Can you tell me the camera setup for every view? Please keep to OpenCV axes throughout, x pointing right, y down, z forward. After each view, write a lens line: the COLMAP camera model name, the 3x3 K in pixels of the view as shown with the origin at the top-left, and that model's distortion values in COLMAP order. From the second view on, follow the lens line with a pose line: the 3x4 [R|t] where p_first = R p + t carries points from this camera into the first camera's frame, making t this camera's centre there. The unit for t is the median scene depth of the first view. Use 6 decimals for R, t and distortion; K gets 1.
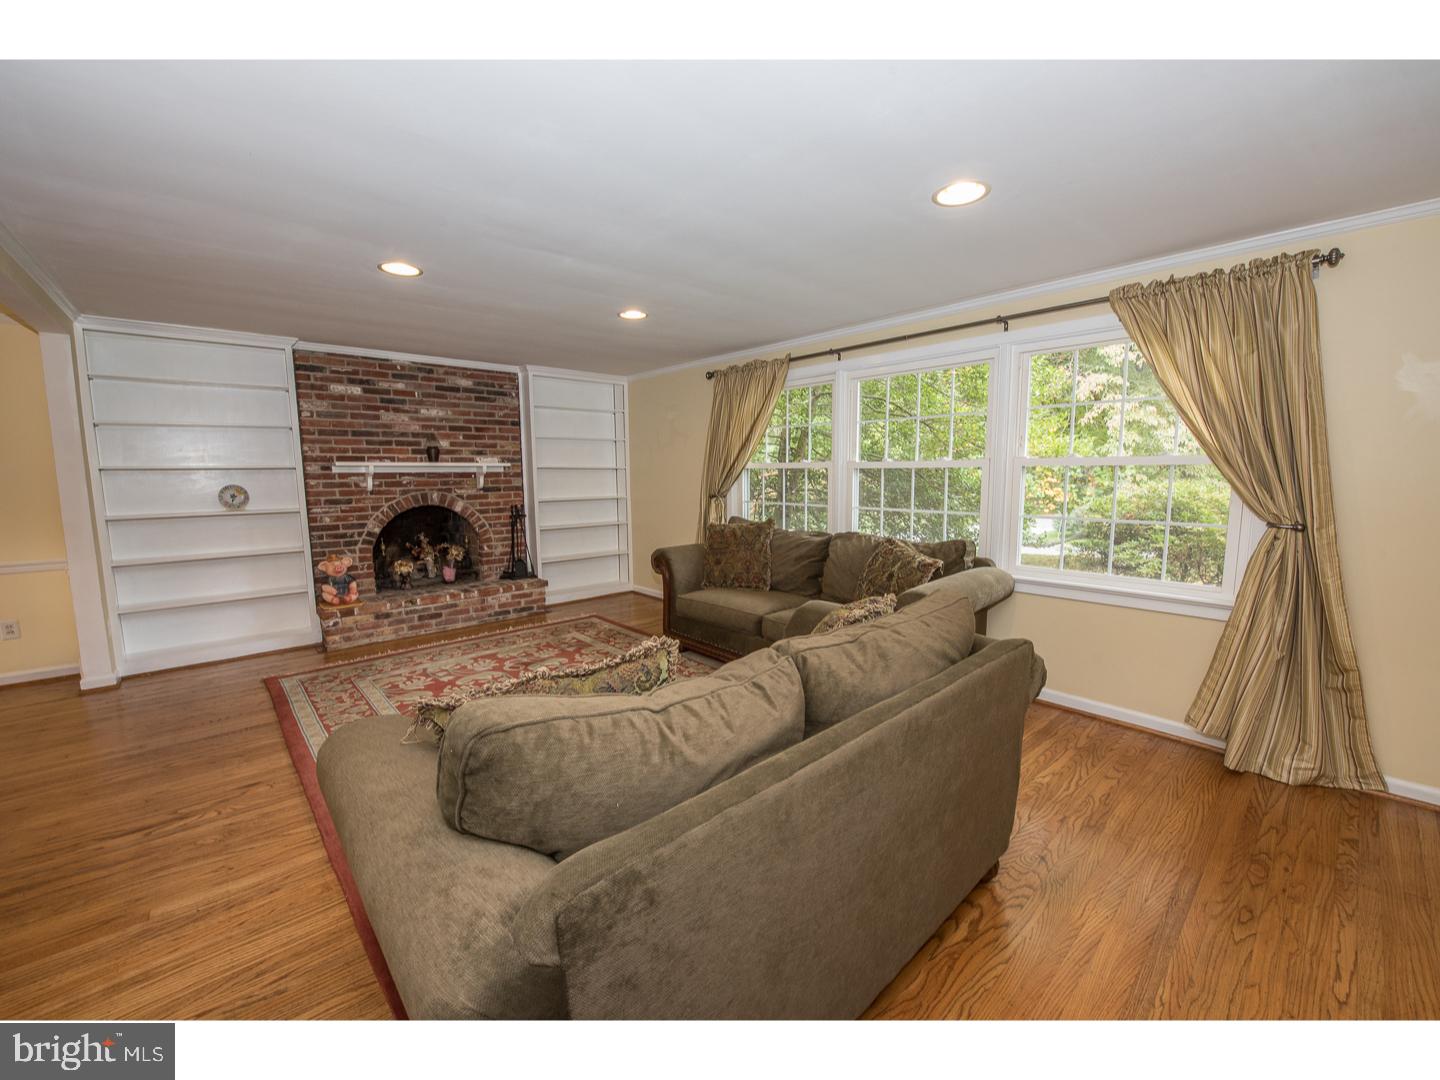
lens RADIAL K [[570.4, 0, 722.9], [0, 570.4, 543.8], [0, 0, 1]] dist [-0.018425, -0.001088]
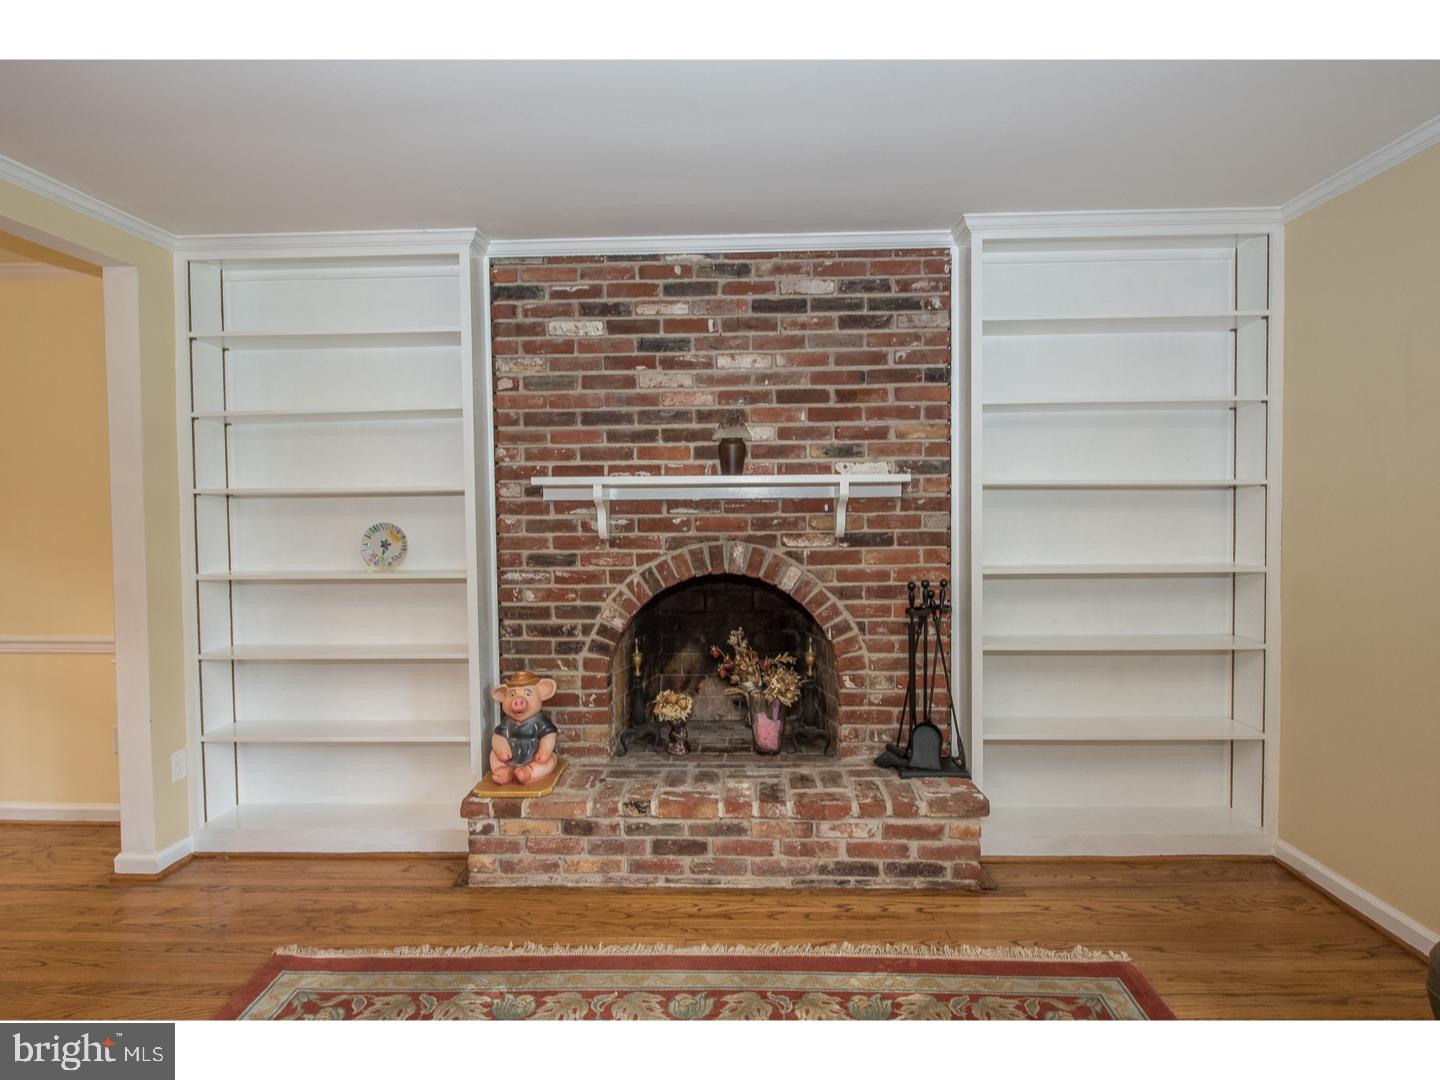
lens RADIAL K [[781.6, 0, 719.1], [0, 781.6, 540.0], [0, 0, 1]] dist [-0.004773, -0.000859]
pose [[0.716733, 0.022058, -0.696999, -0.104617], [-0.080359, 0.995454, -0.051132, -0.064844], [0.692702, 0.092658, 0.715247, 0.582719]]
